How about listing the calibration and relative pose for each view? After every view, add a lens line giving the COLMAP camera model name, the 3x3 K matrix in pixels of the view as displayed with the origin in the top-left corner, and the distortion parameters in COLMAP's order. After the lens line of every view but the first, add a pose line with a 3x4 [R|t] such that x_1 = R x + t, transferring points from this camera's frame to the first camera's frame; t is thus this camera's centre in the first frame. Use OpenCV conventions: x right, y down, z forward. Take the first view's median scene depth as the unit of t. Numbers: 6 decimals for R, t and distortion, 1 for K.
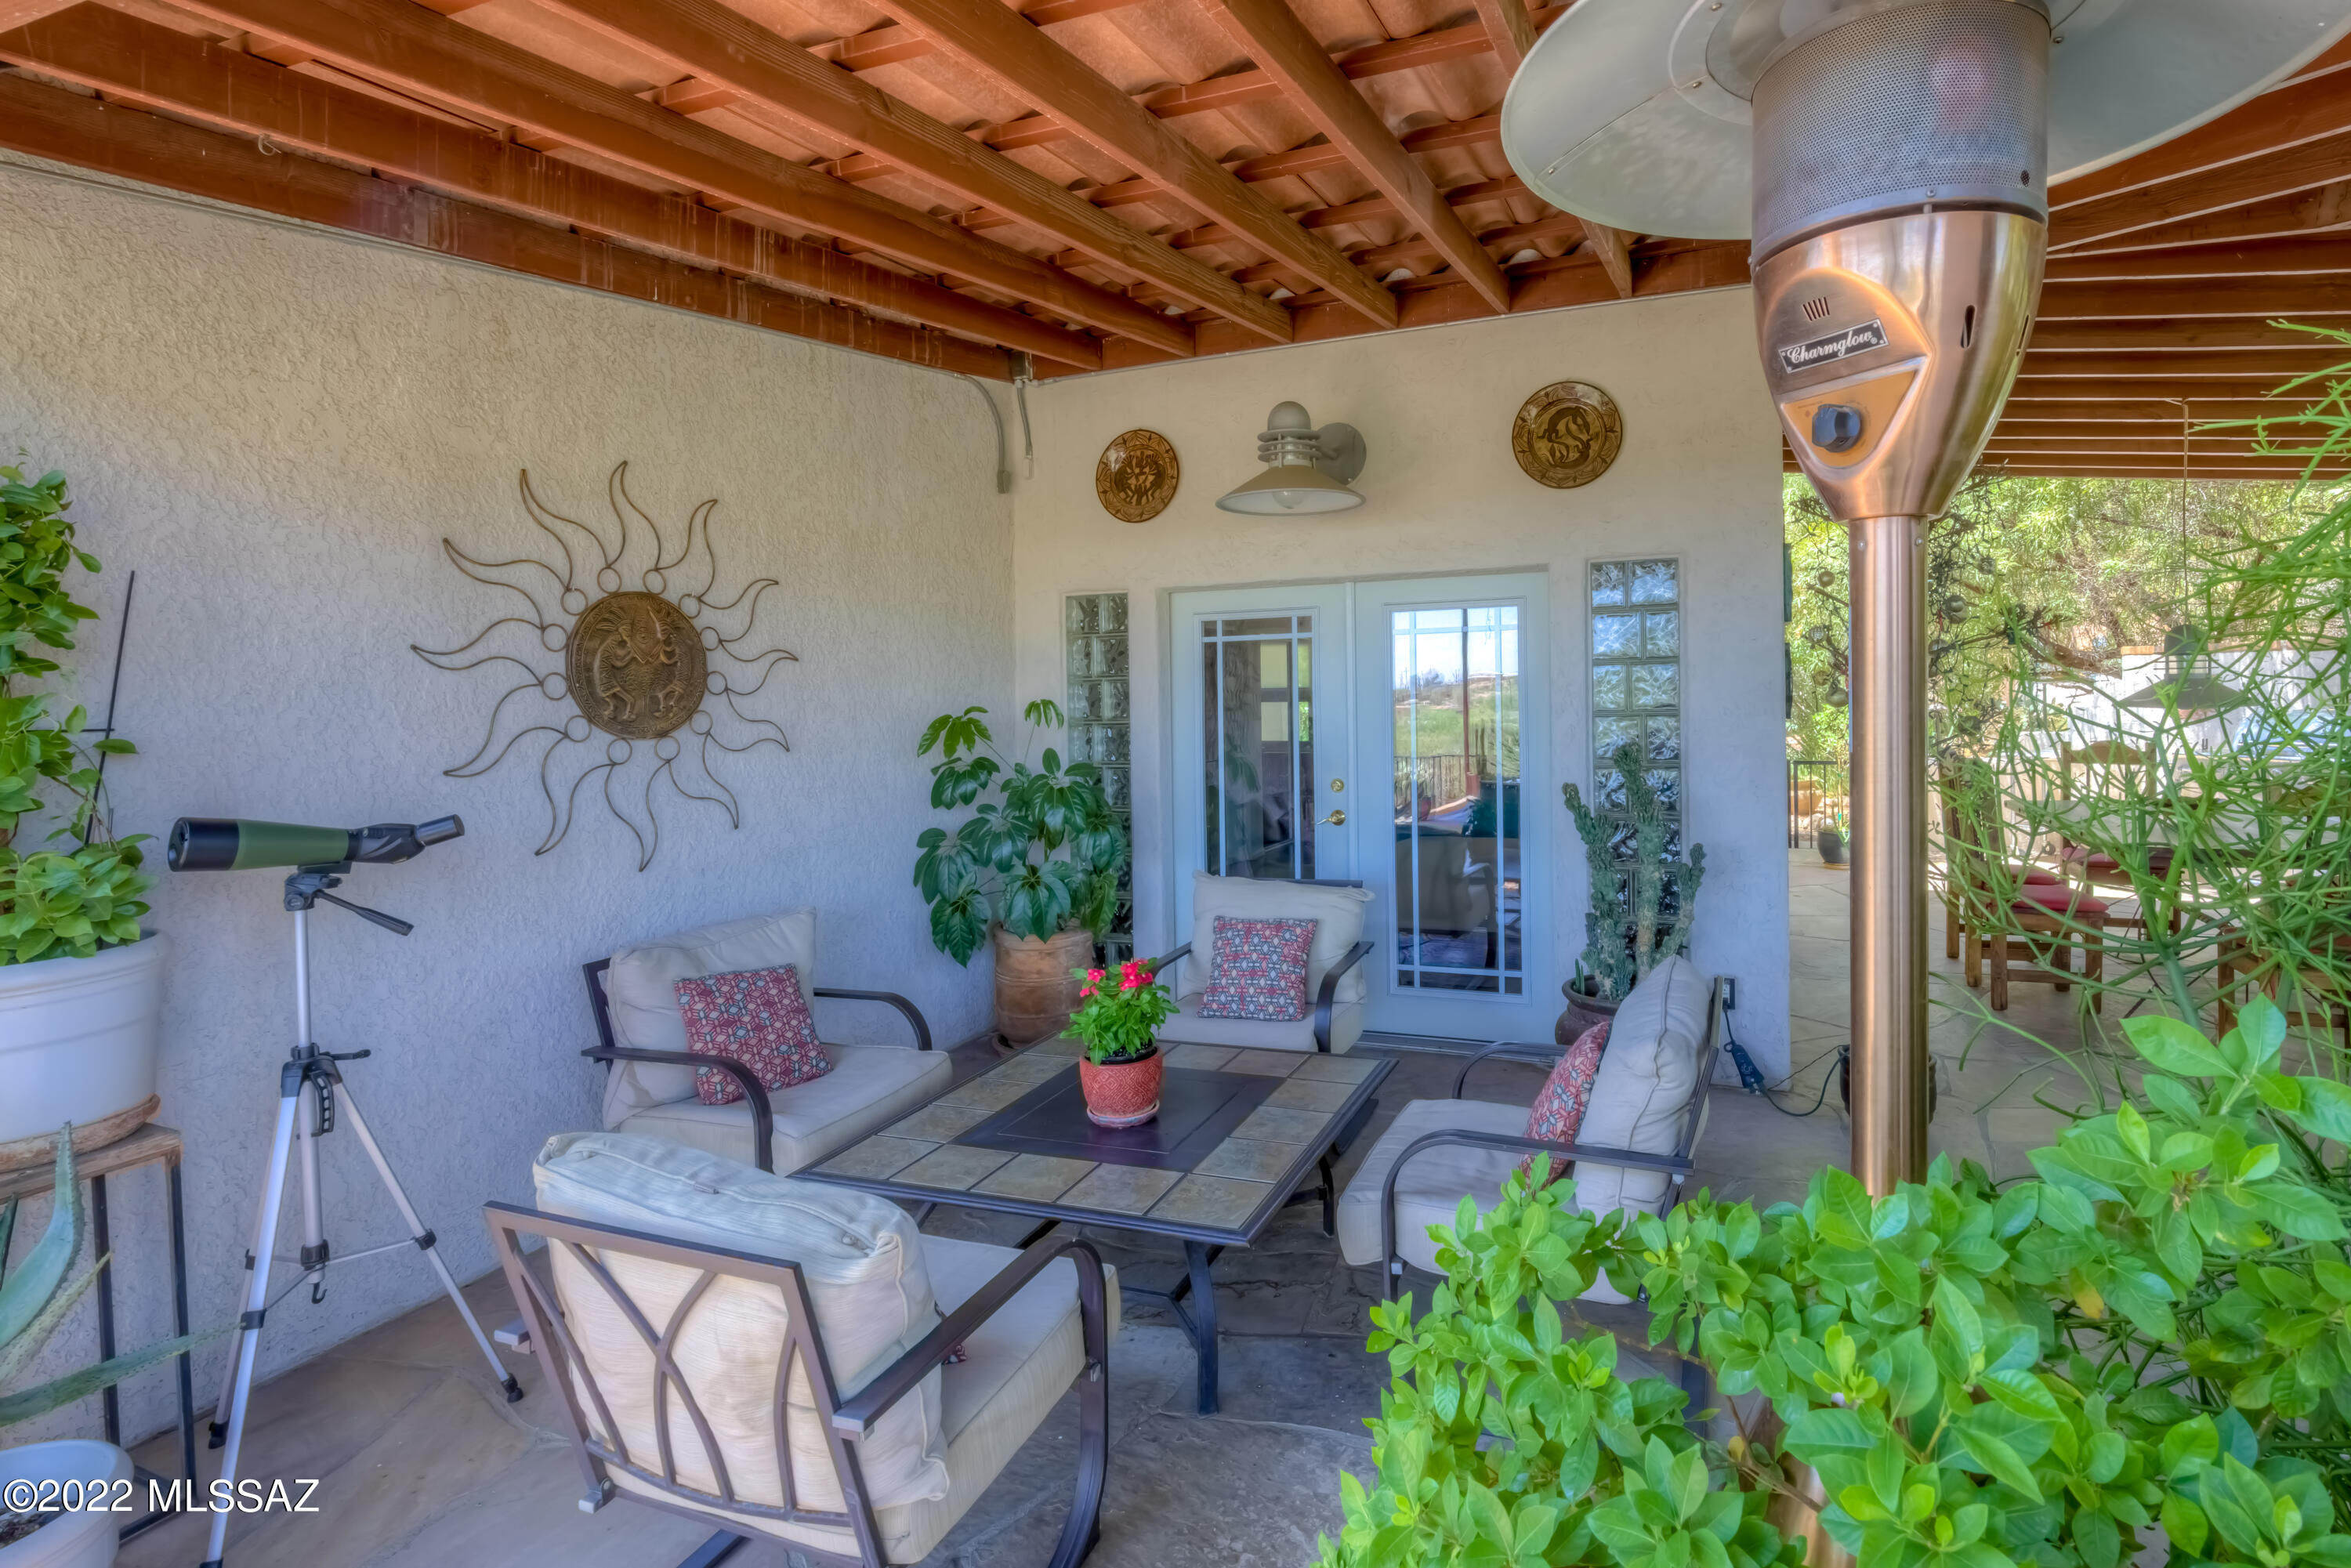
lens RADIAL K [[1100.2, 0, 1179.7], [0, 1100.2, 765.4], [0, 0, 1]] dist [0.002261, 0.000168]
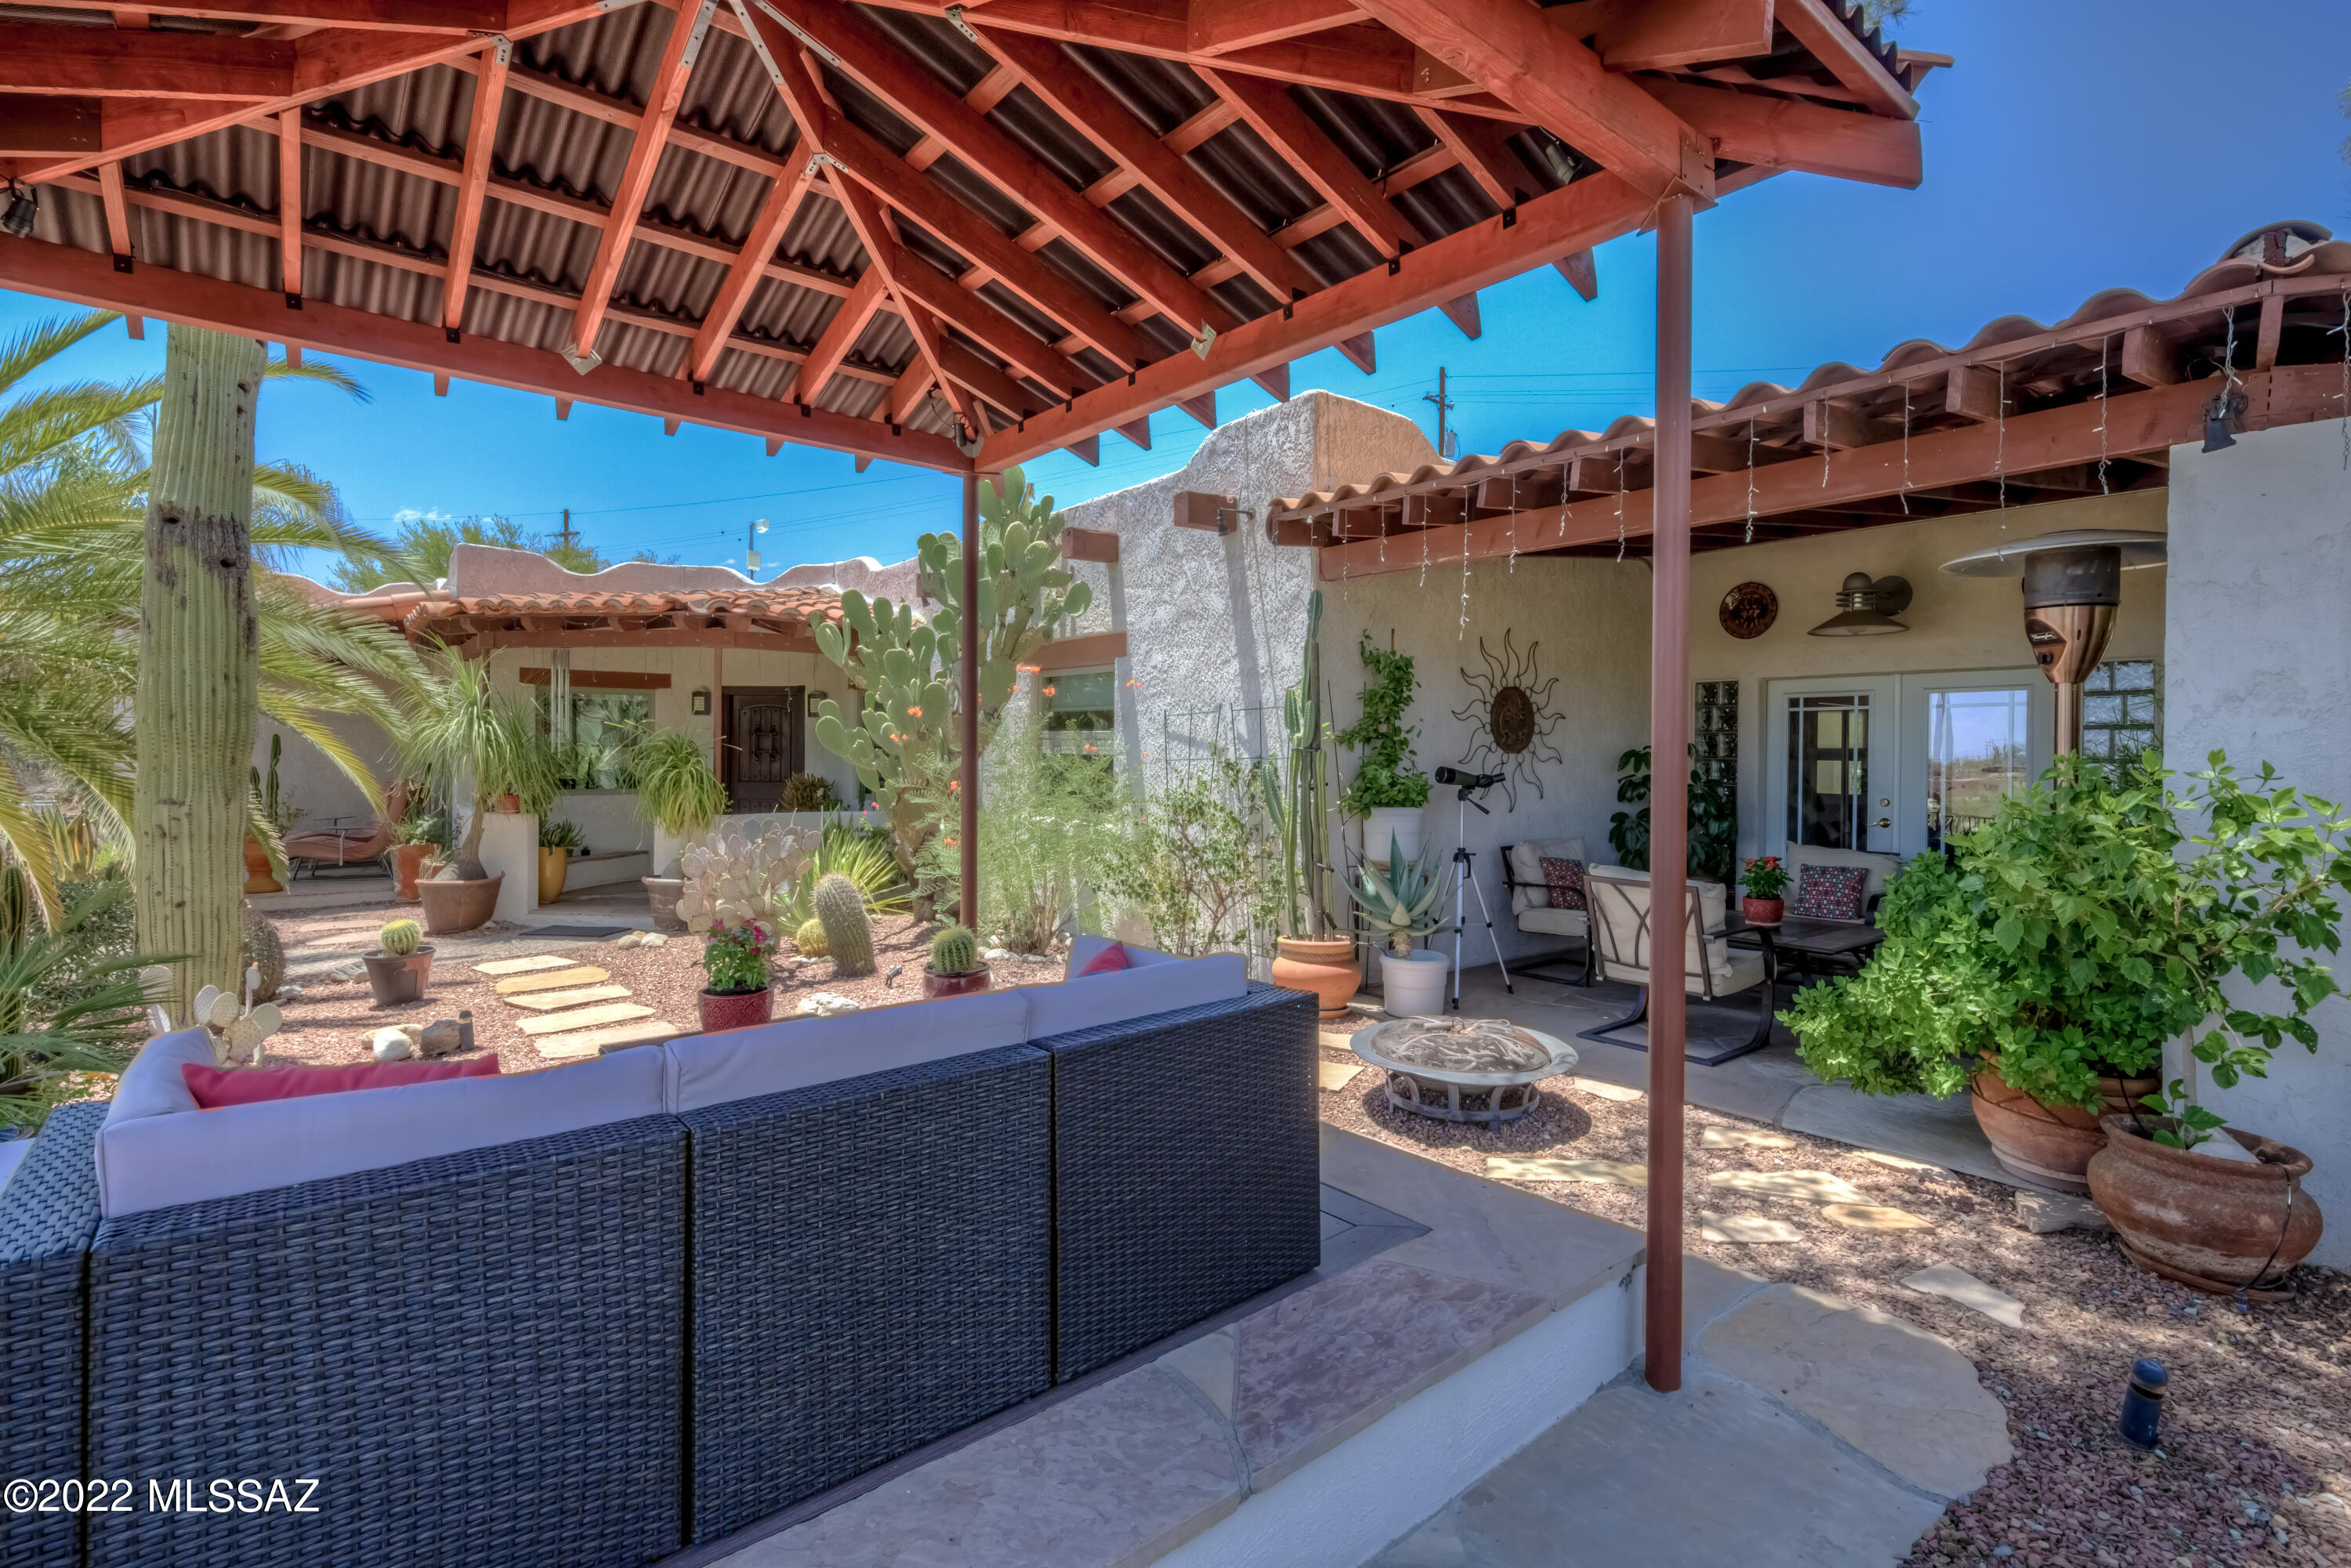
lens RADIAL K [[1100.2, 0, 1179.7], [0, 1100.2, 765.4], [0, 0, 1]] dist [0.002261, 0.000168]
pose [[0.905587, 0.032932, -0.422880, -0.115890], [-0.055932, 0.997547, -0.042092, 0.095316], [0.420457, 0.061770, 0.905207, -0.929943]]
